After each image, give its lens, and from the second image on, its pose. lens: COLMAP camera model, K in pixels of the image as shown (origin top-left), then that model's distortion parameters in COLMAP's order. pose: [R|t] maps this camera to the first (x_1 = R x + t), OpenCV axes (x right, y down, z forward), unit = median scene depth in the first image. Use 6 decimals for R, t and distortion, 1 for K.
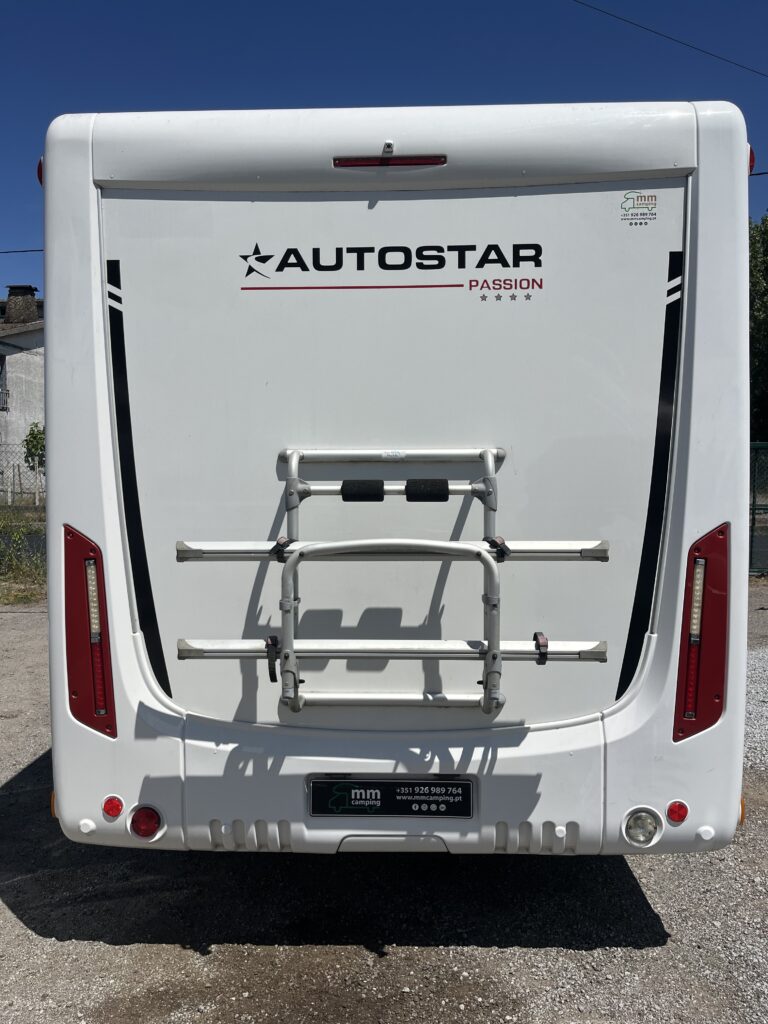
lens RADIAL K [[783.2, 0, 382.0], [0, 783.2, 510.5], [0, 0, 1]] dist [0.033039, -0.026432]
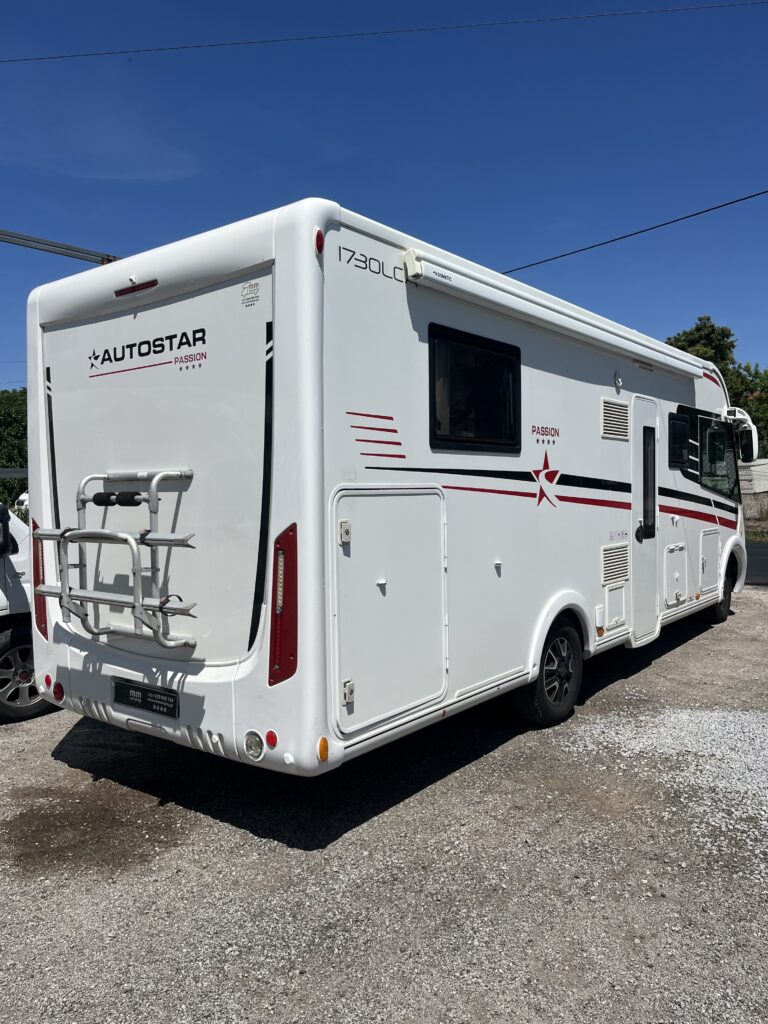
lens RADIAL K [[783.2, 0, 386.8], [0, 783.2, 511.8], [0, 0, 1]] dist [0.033039, -0.026432]
pose [[0.806171, 0.009525, -0.591607, 1.312098], [-0.011684, 0.999932, 0.000177, -0.006028], [0.591568, 0.006769, 0.806227, 0.037191]]
